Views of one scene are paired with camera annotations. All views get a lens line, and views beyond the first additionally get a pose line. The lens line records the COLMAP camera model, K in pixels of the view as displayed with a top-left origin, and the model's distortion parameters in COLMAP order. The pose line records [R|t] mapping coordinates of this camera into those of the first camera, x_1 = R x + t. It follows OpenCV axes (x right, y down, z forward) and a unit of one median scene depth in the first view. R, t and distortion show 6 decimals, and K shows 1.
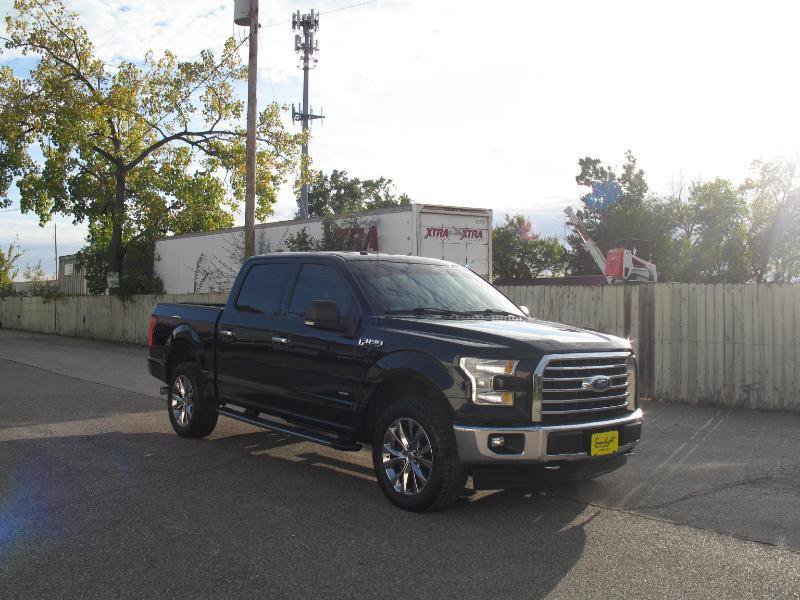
lens RADIAL K [[813.7, 0, 400.0], [0, 813.7, 300.0], [0, 0, 1]] dist [-0.190593, 0.210271]
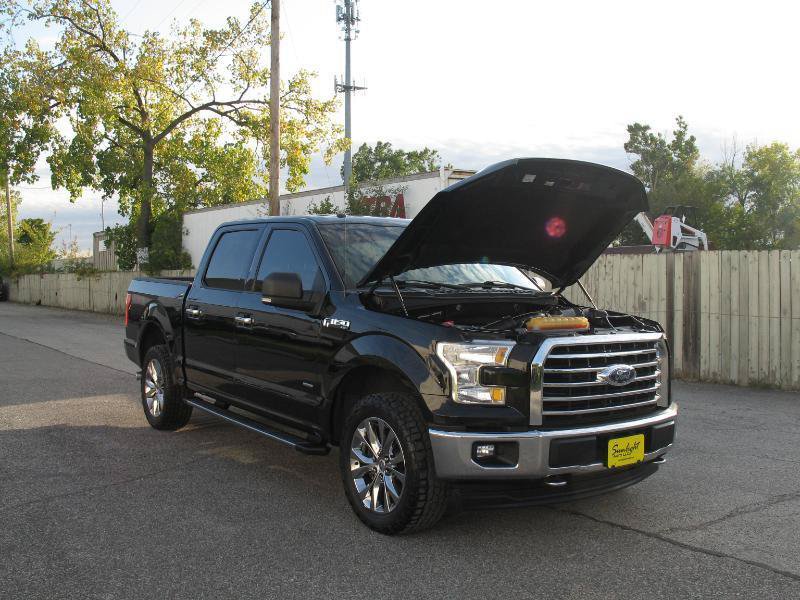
lens RADIAL K [[813.7, 0, 400.0], [0, 813.7, 300.0], [0, 0, 1]] dist [-0.190593, 0.210271]
pose [[0.998080, -0.008445, -0.061358, 0.015953], [0.010480, 0.999403, 0.032934, 0.000570], [0.061043, -0.033514, 0.997572, 0.039915]]
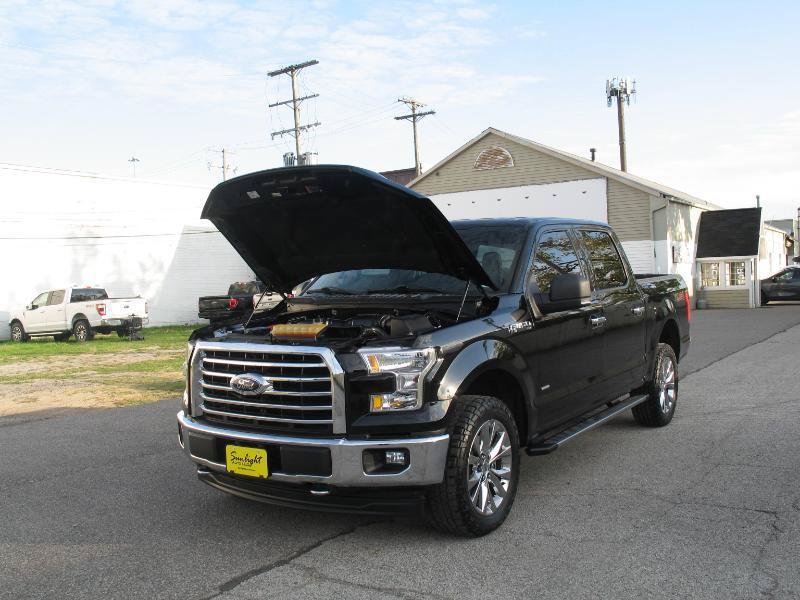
lens RADIAL K [[808.3, 0, 409.5], [0, 808.3, 300.6], [0, 0, 1]] dist [-0.195249, 0.232331]
pose [[0.296191, 0.002549, -0.955125, 0.199019], [0.048152, 0.998685, 0.017597, 0.003154], [0.953914, -0.051204, 0.295679, 0.176944]]
